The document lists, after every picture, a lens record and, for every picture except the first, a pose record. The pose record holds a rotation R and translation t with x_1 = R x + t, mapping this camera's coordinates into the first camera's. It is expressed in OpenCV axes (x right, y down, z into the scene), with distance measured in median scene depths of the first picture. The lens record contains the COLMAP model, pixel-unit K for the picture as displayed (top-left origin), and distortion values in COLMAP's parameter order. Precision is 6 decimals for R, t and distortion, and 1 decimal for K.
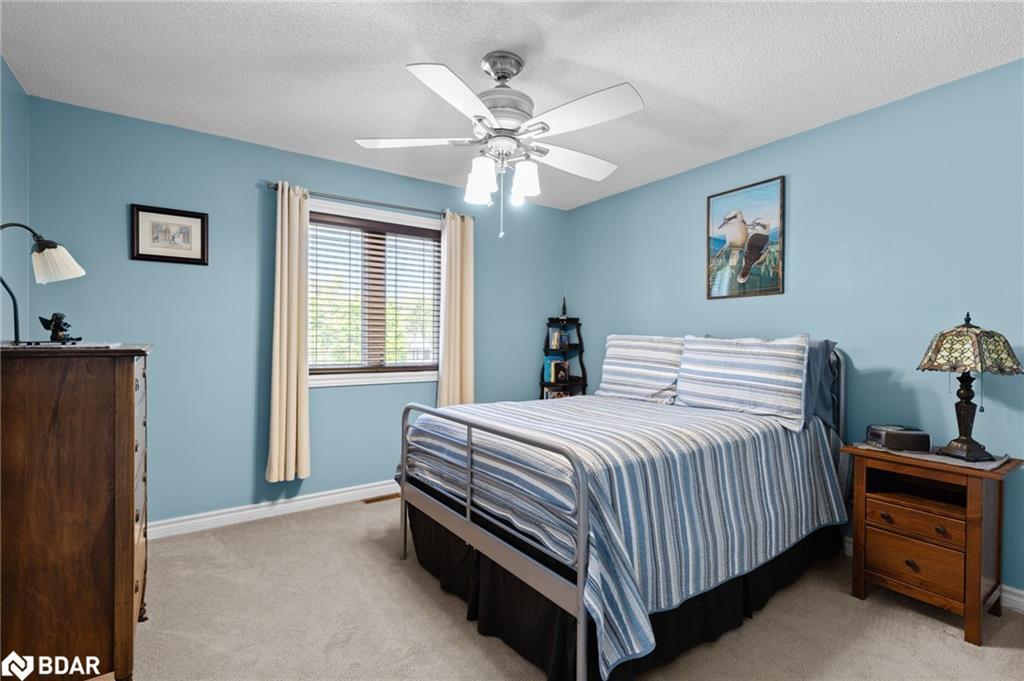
lens RADIAL K [[450.0, 0, 516.3], [0, 450.0, 345.6], [0, 0, 1]] dist [0.002356, -0.001157]
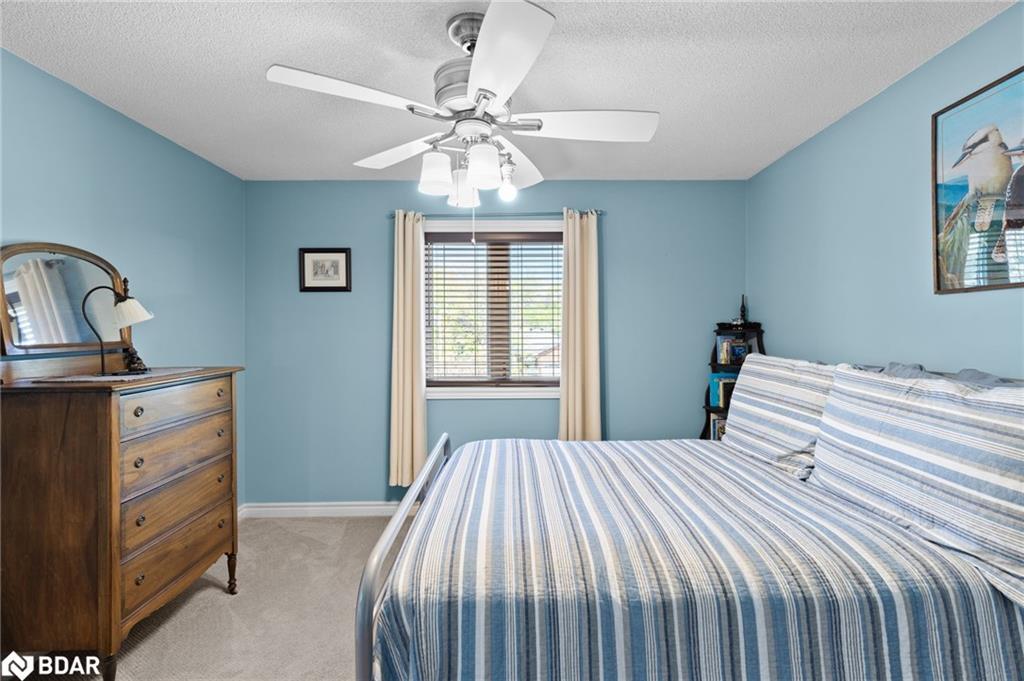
lens RADIAL K [[450.0, 0, 508.4], [0, 450.0, 335.2], [0, 0, 1]] dist [0.002356, -0.001157]
pose [[0.836389, -0.009580, -0.548052, 0.314219], [0.001538, 0.999884, -0.015131, -0.047960], [0.548134, 0.011813, 0.836307, 0.254377]]
